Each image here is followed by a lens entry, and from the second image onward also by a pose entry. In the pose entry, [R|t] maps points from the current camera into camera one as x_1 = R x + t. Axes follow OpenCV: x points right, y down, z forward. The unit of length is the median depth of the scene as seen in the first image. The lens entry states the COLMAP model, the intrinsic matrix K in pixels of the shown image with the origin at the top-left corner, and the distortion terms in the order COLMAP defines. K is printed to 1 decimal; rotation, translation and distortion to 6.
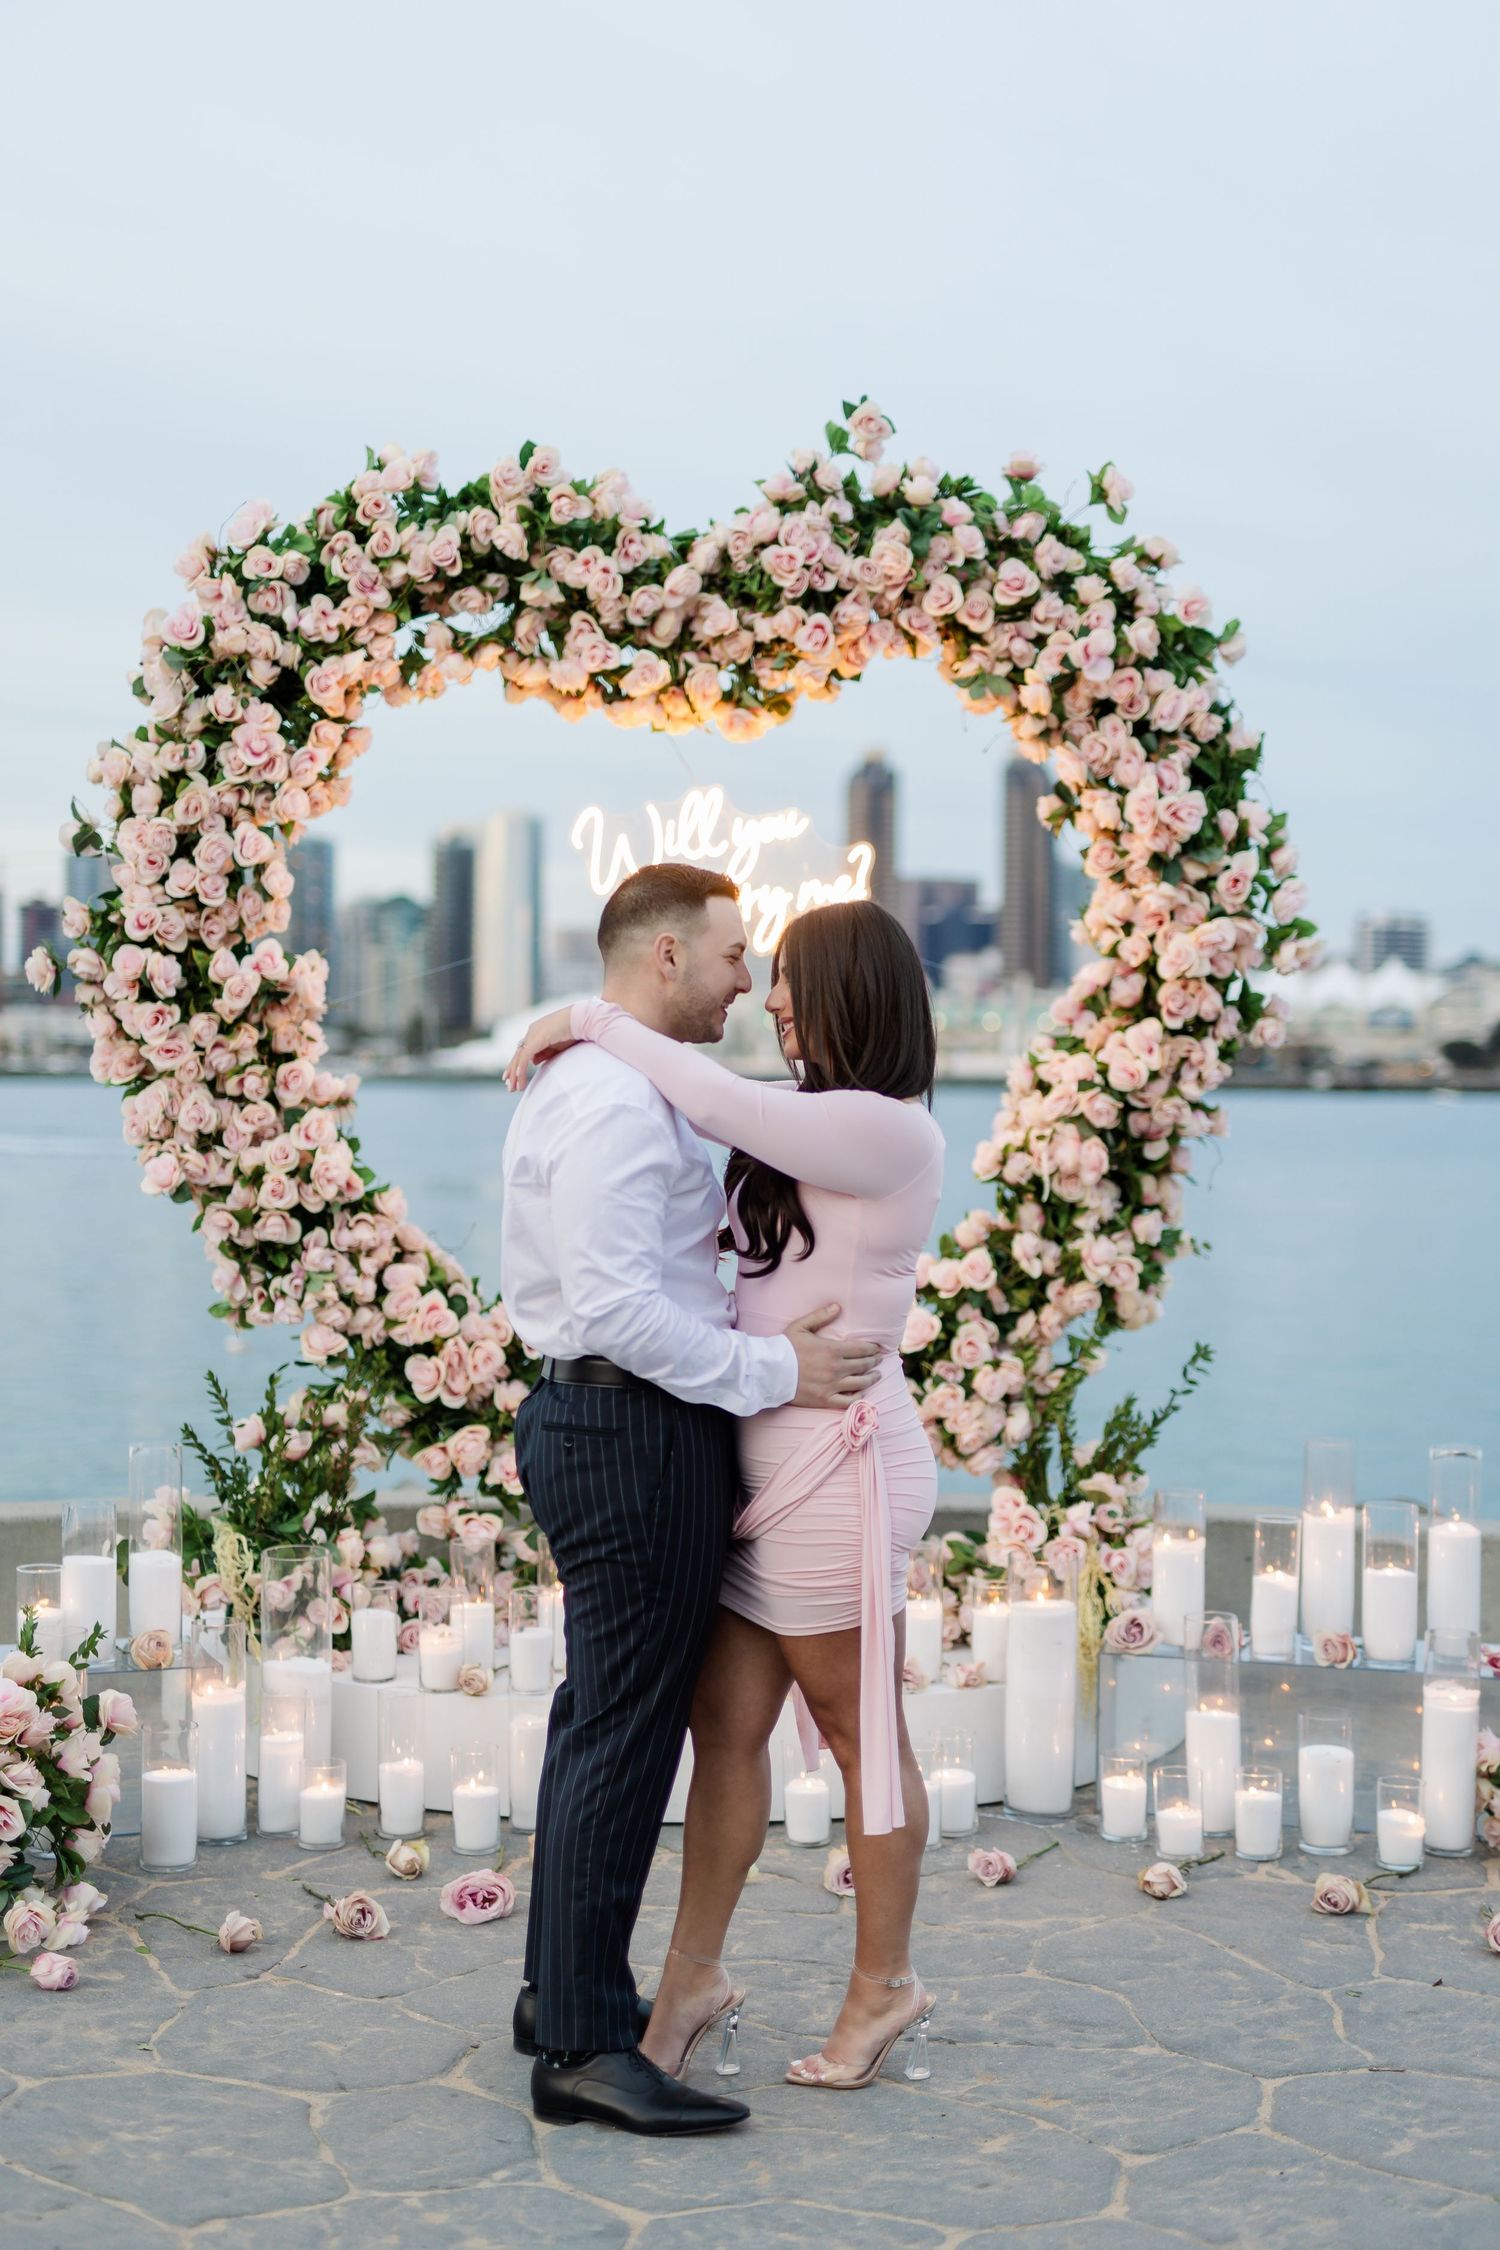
lens RADIAL K [[3210.8, 0, 727.6], [0, 3210.8, 1085.3], [0, 0, 1]] dist [0.004485, 0.000000]
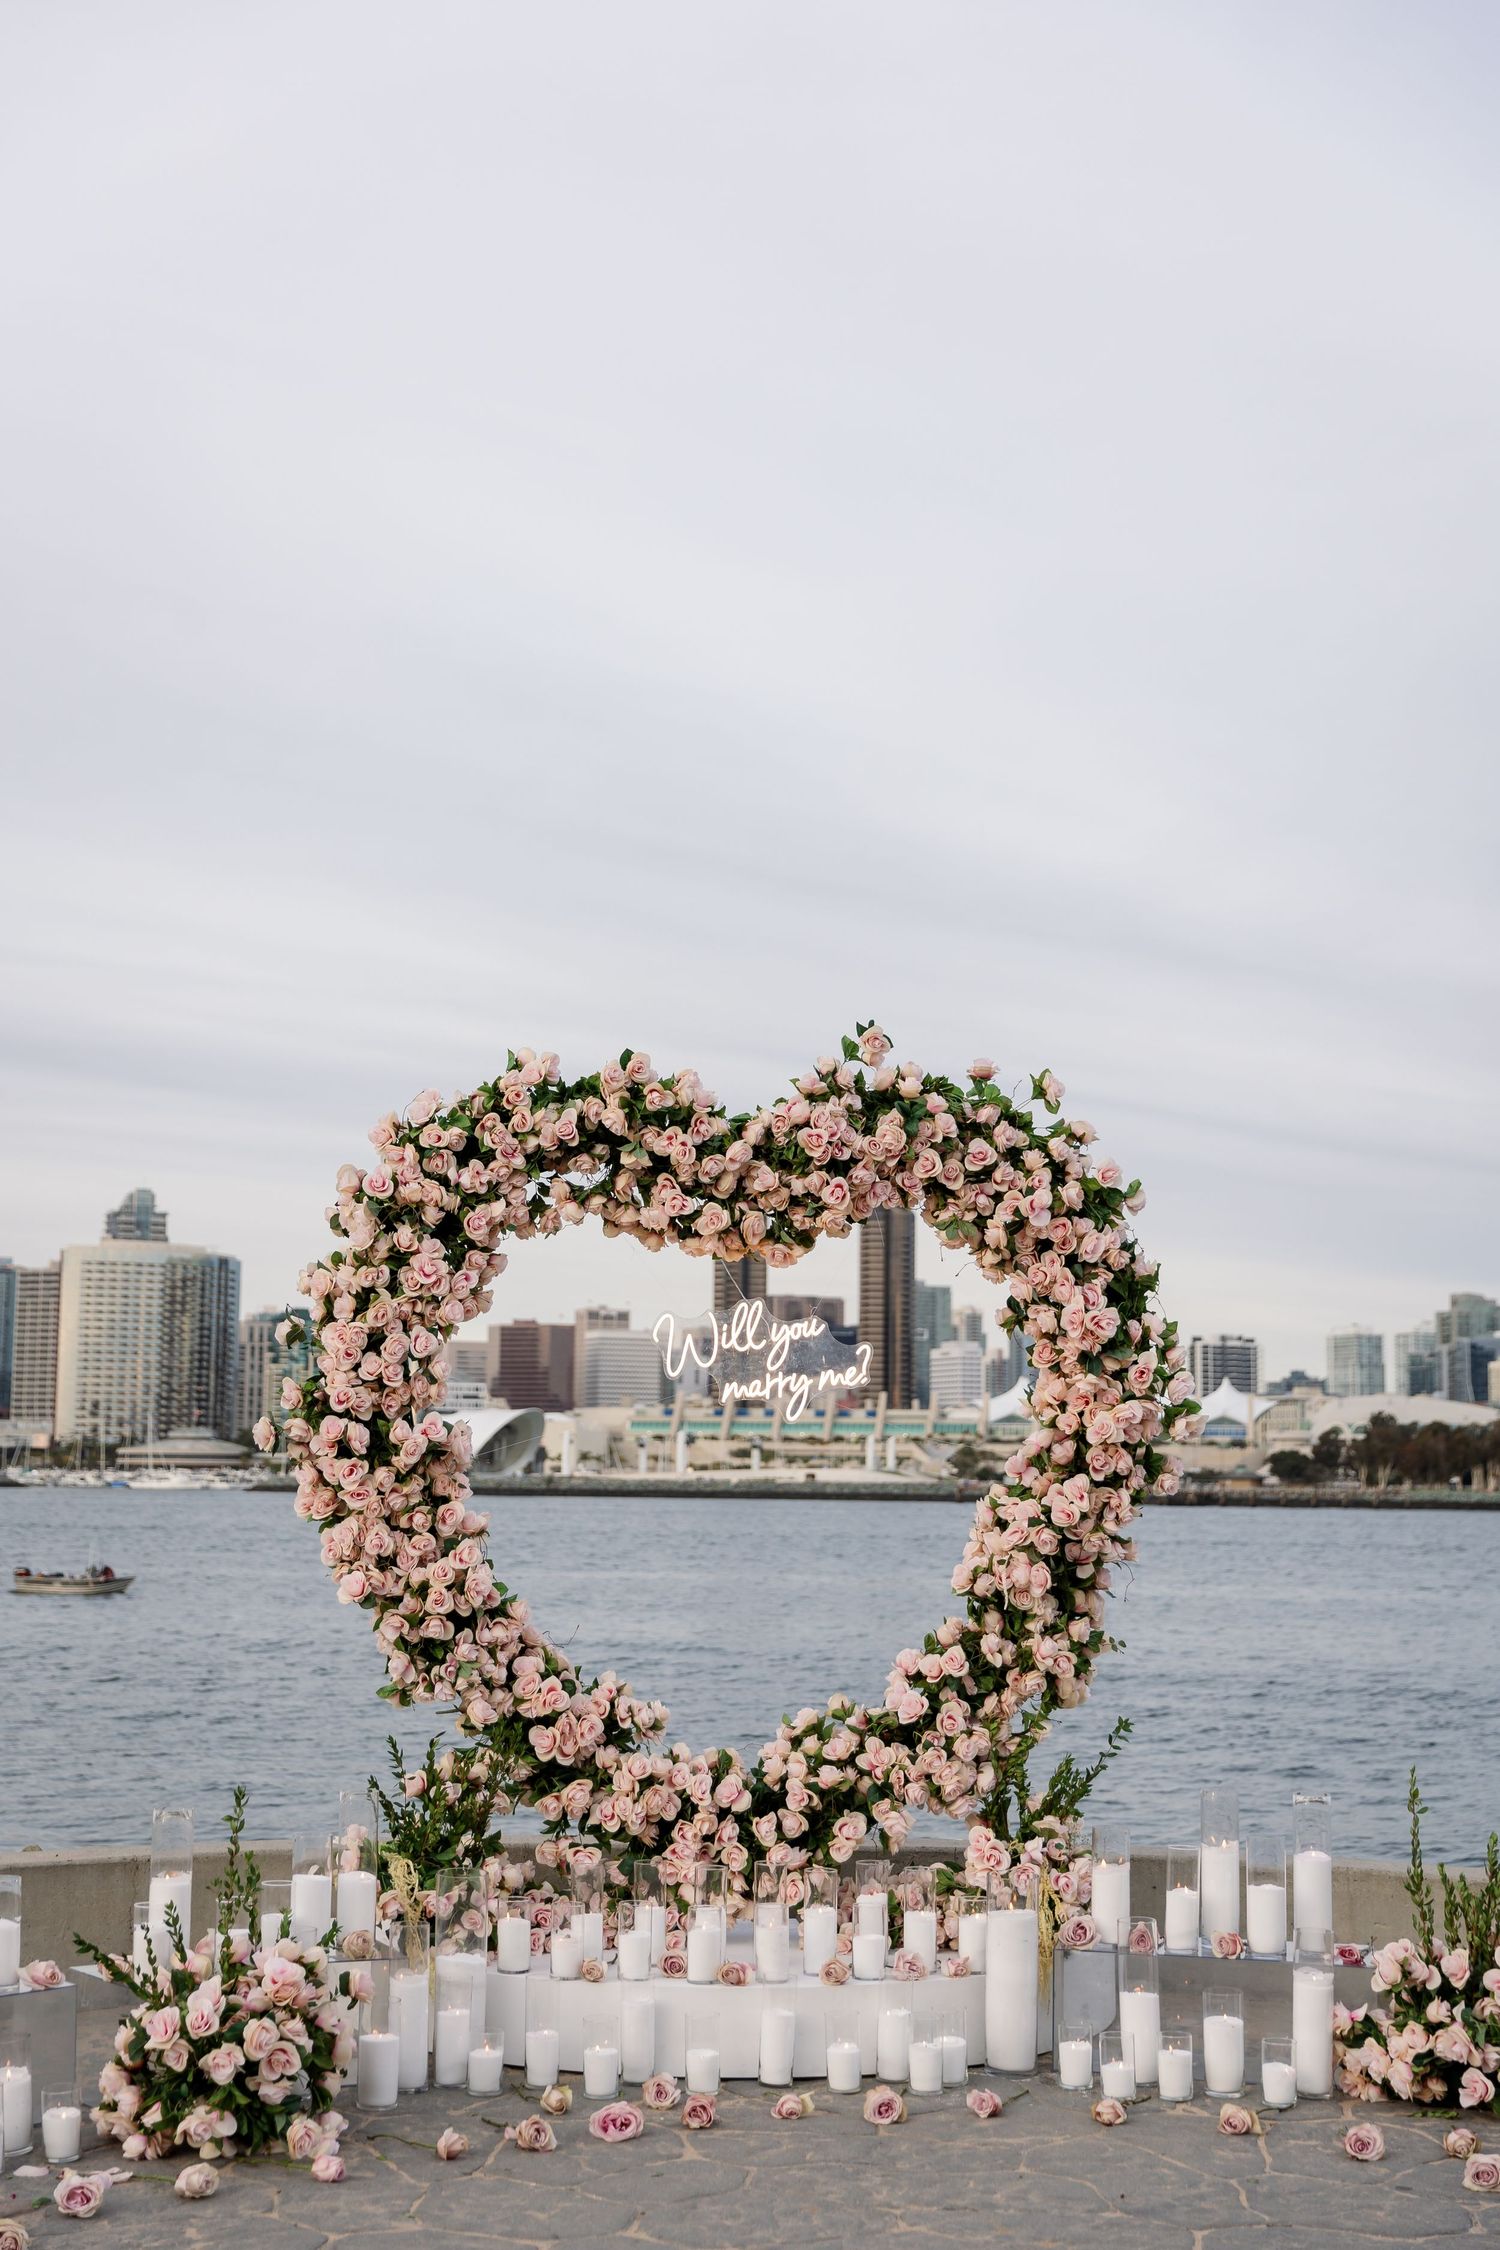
lens RADIAL K [[3018.2, 0, 715.9], [0, 3018.2, 1068.4], [0, 0, 1]] dist [0.006014, 0.000000]
pose [[0.999239, 0.009893, 0.037732, -0.073054], [-0.004528, 0.990186, -0.139683, -0.011574], [-0.038743, 0.139406, 0.989477, -0.284523]]
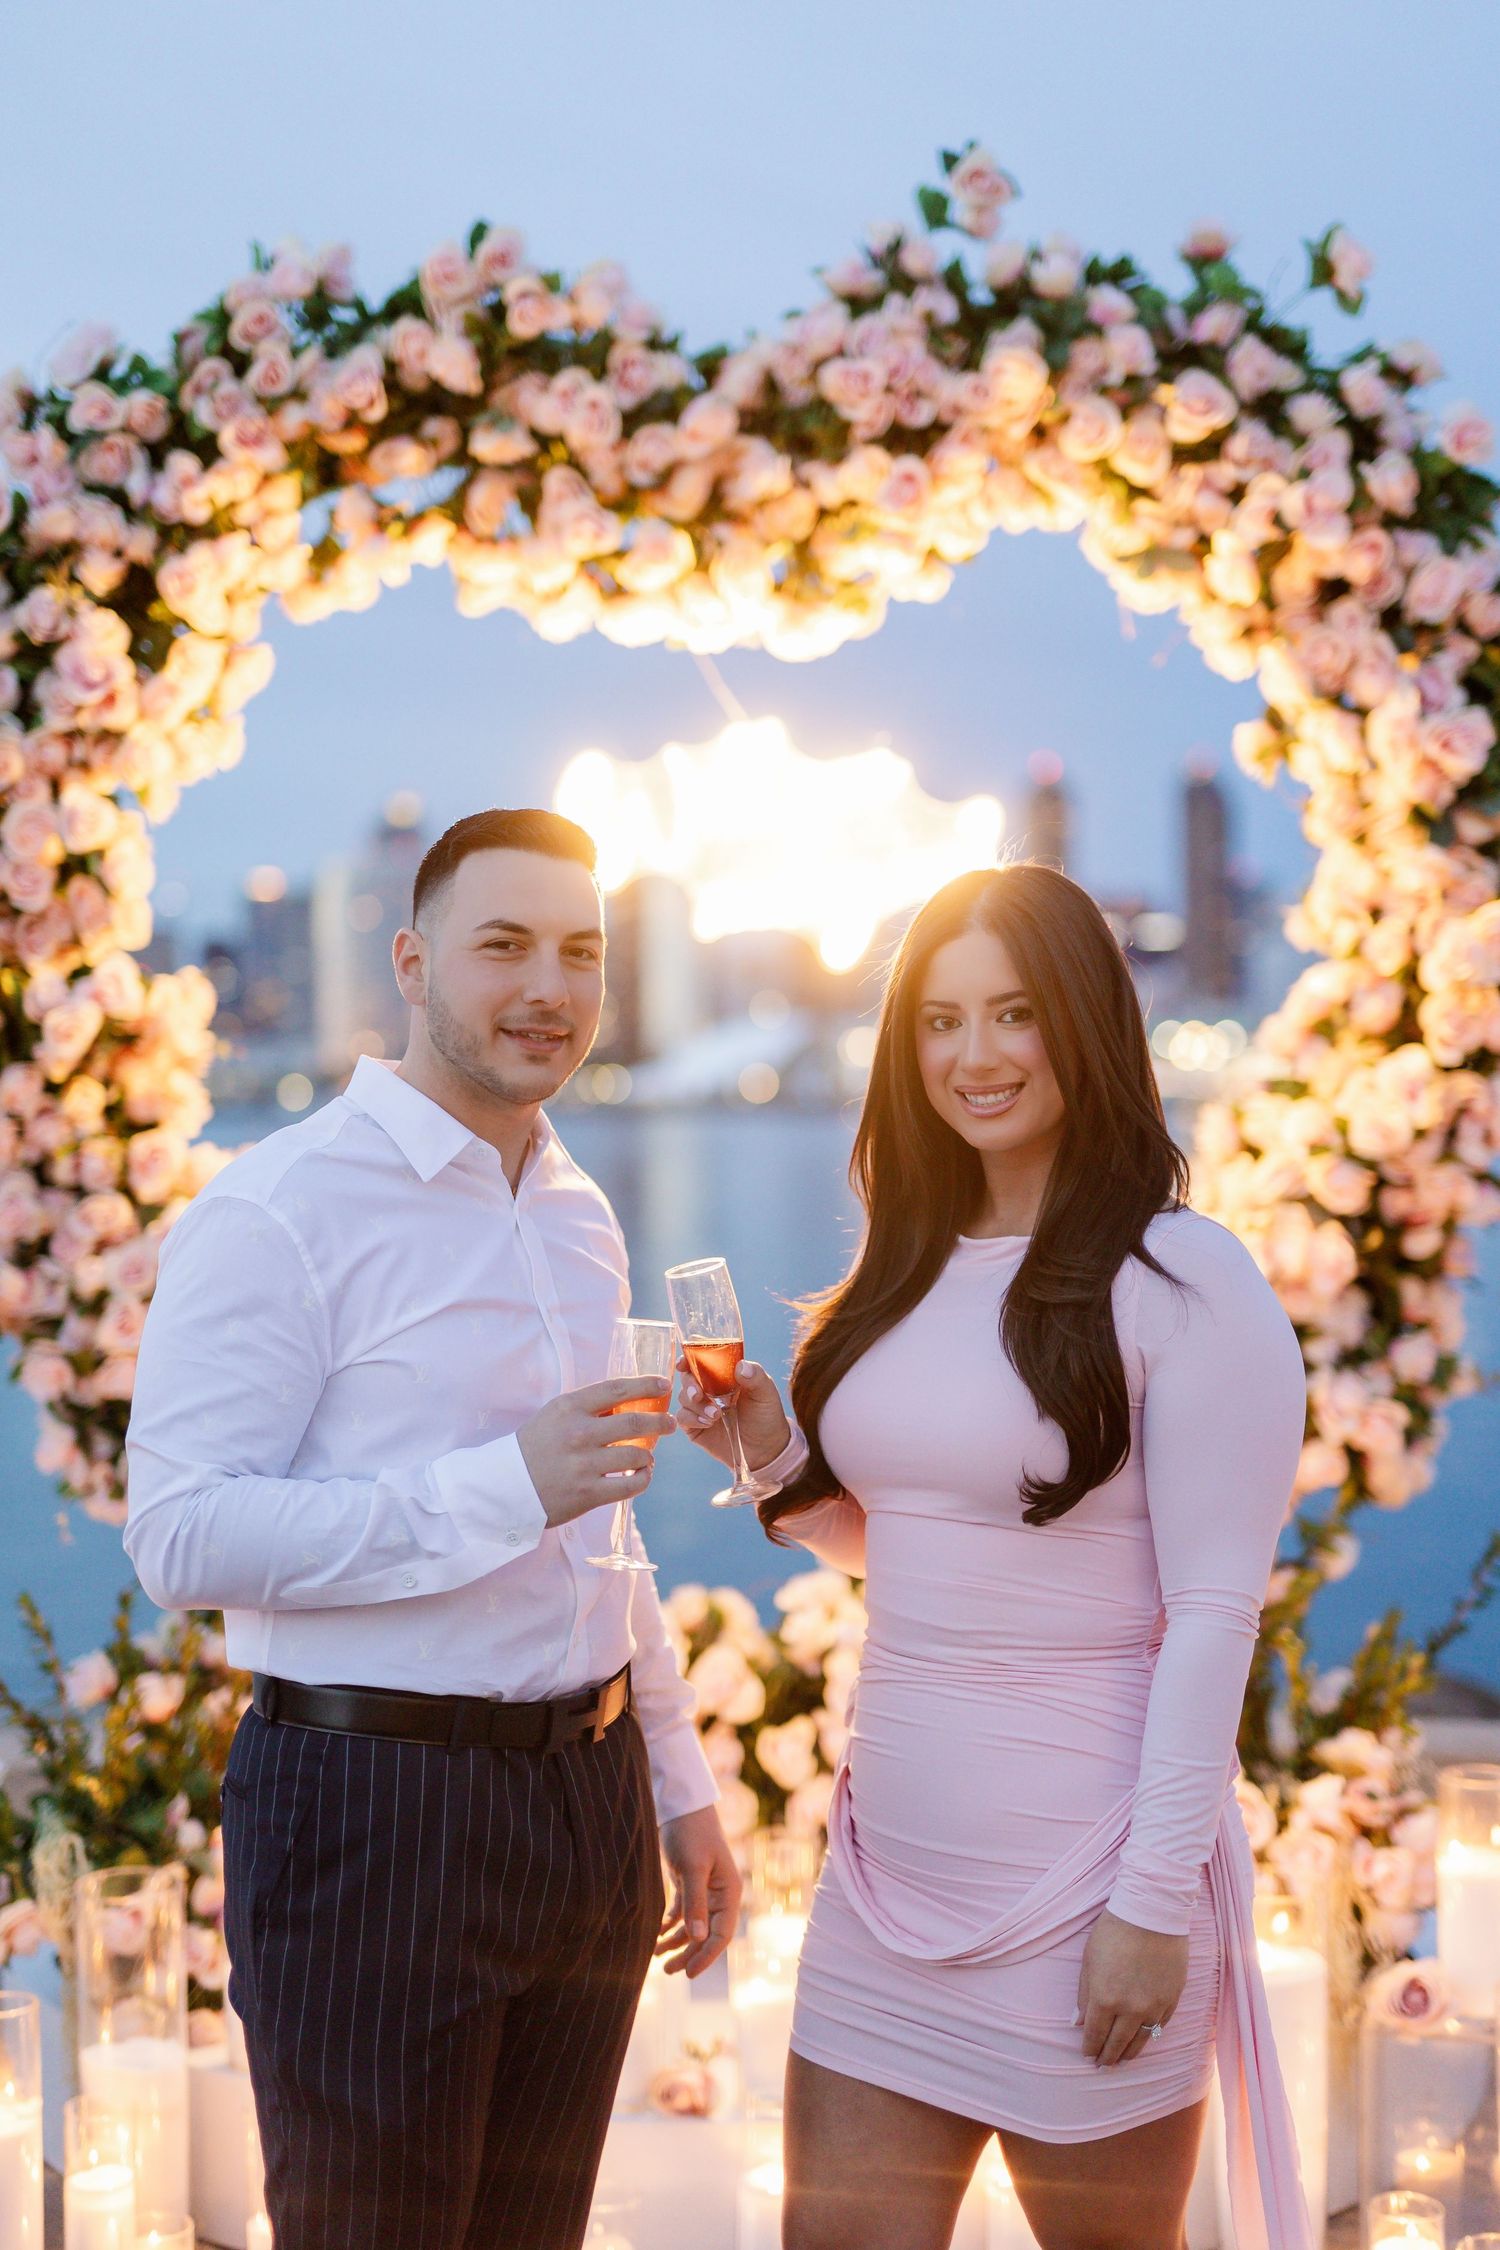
lens RADIAL K [[3210.8, 0, 733.4], [0, 3210.8, 1098.2], [0, 0, 1]] dist [0.004485, 0.000000]
pose [[0.998469, -0.016850, -0.052684, 0.024794], [0.016630, 0.999851, -0.004619, -0.009778], [0.052754, 0.003736, 0.998601, 0.321149]]
